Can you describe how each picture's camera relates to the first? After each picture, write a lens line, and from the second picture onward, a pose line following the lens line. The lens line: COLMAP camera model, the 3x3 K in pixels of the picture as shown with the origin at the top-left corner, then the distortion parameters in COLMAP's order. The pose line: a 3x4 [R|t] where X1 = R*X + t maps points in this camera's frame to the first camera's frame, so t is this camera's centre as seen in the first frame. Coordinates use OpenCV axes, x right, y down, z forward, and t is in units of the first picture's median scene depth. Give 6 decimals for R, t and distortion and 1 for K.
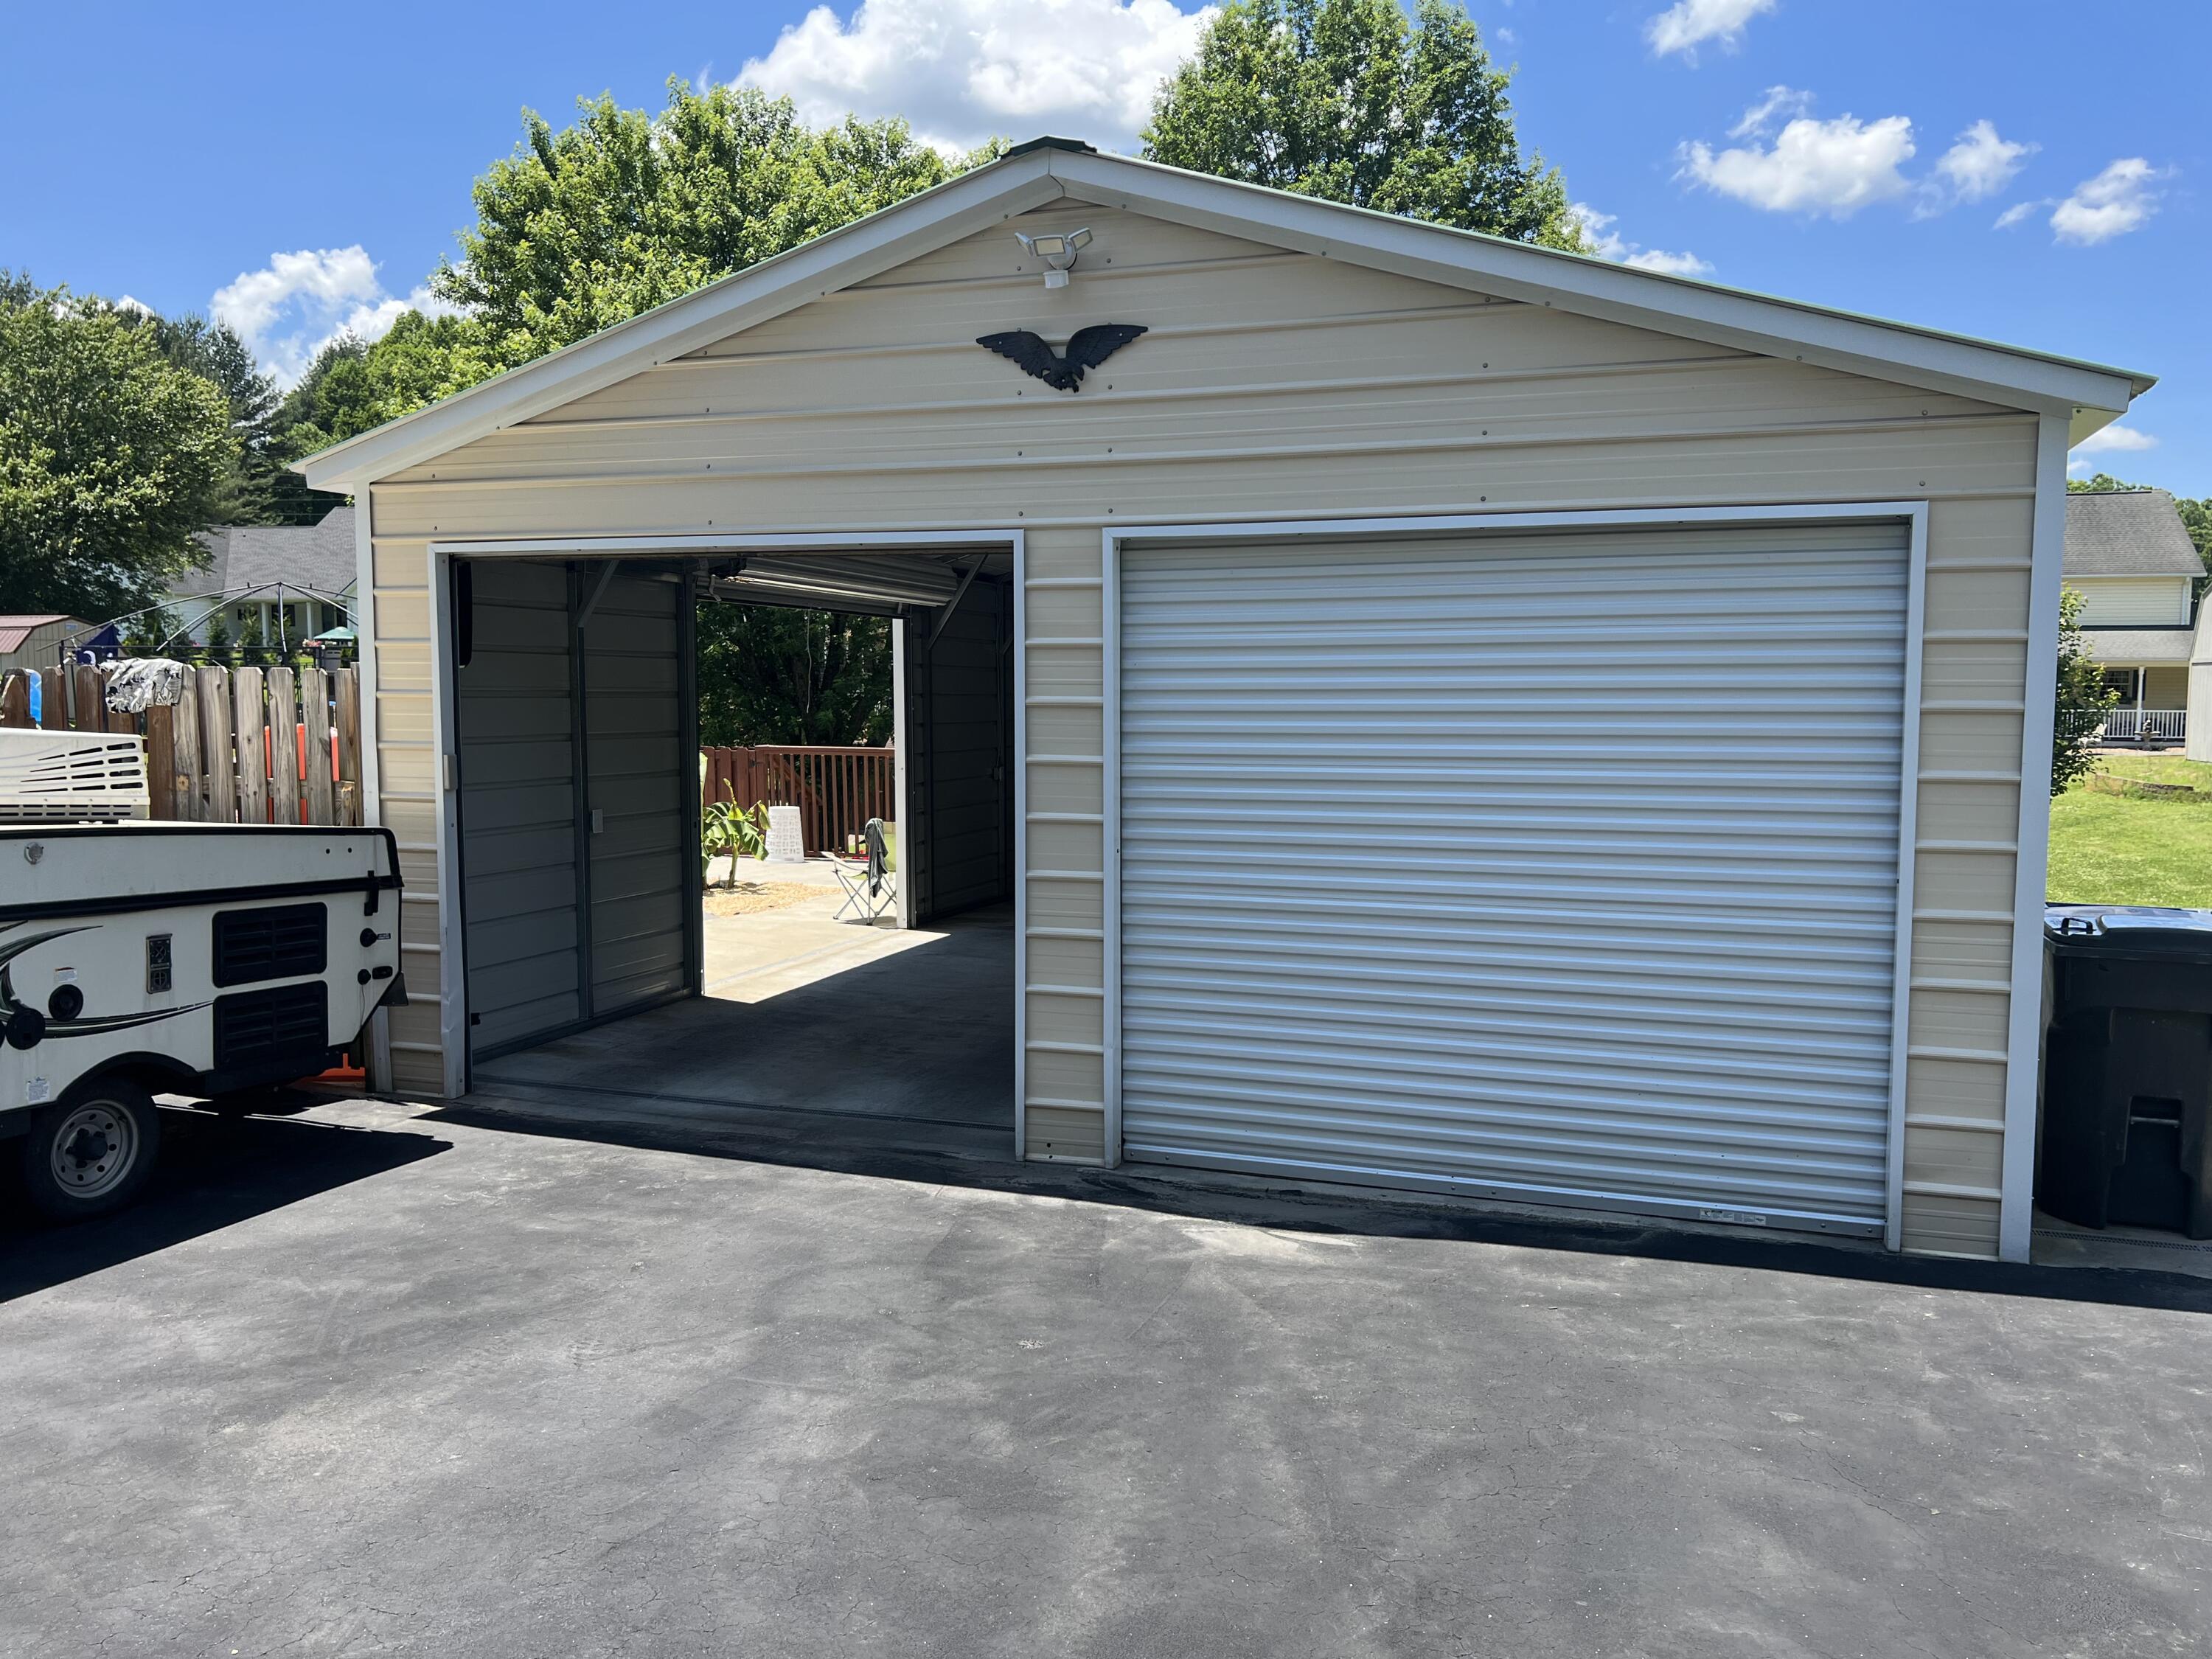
lens RADIAL K [[1654.4, 0, 1110.7], [0, 1654.4, 838.5], [0, 0, 1]] dist [0.003141, -0.011146]
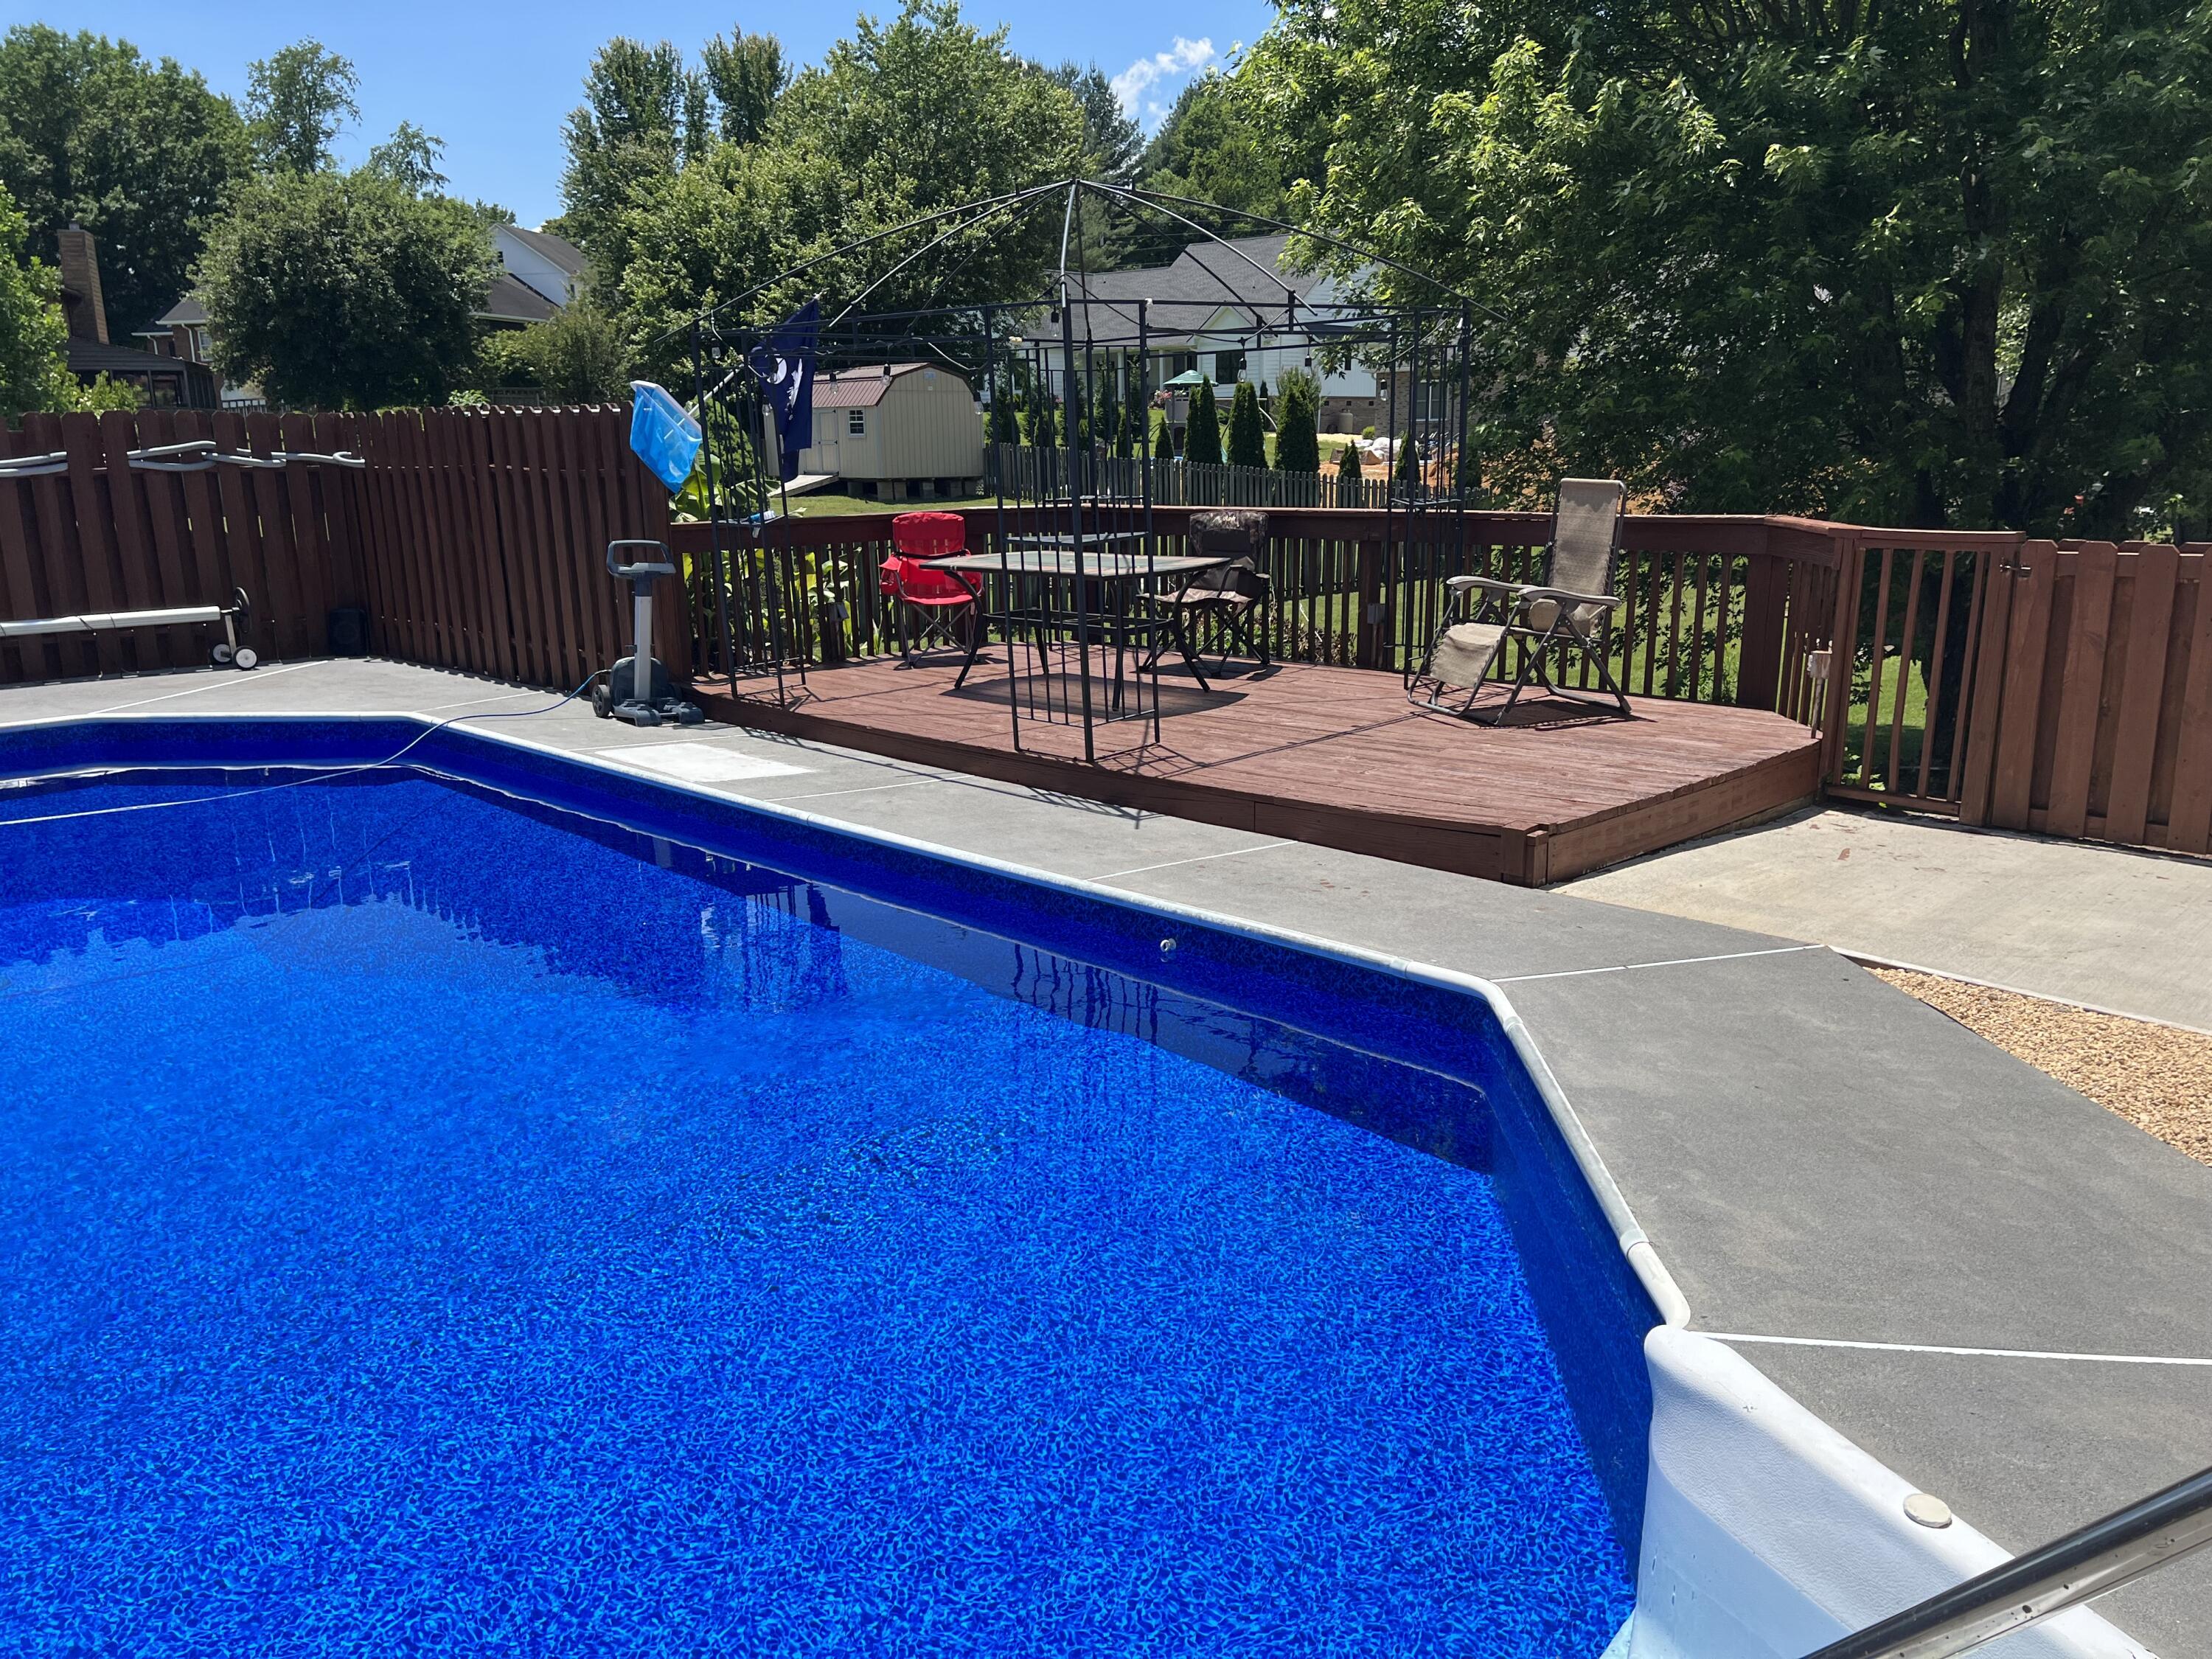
lens RADIAL K [[1654.4, 0, 1103.7], [0, 1654.4, 839.3], [0, 0, 1]] dist [0.003141, -0.011146]
pose [[0.885371, 0.094518, -0.455175, -0.077765], [-0.023865, 0.987063, 0.158546, -0.016575], [0.464272, -0.129509, 0.876173, 0.165159]]
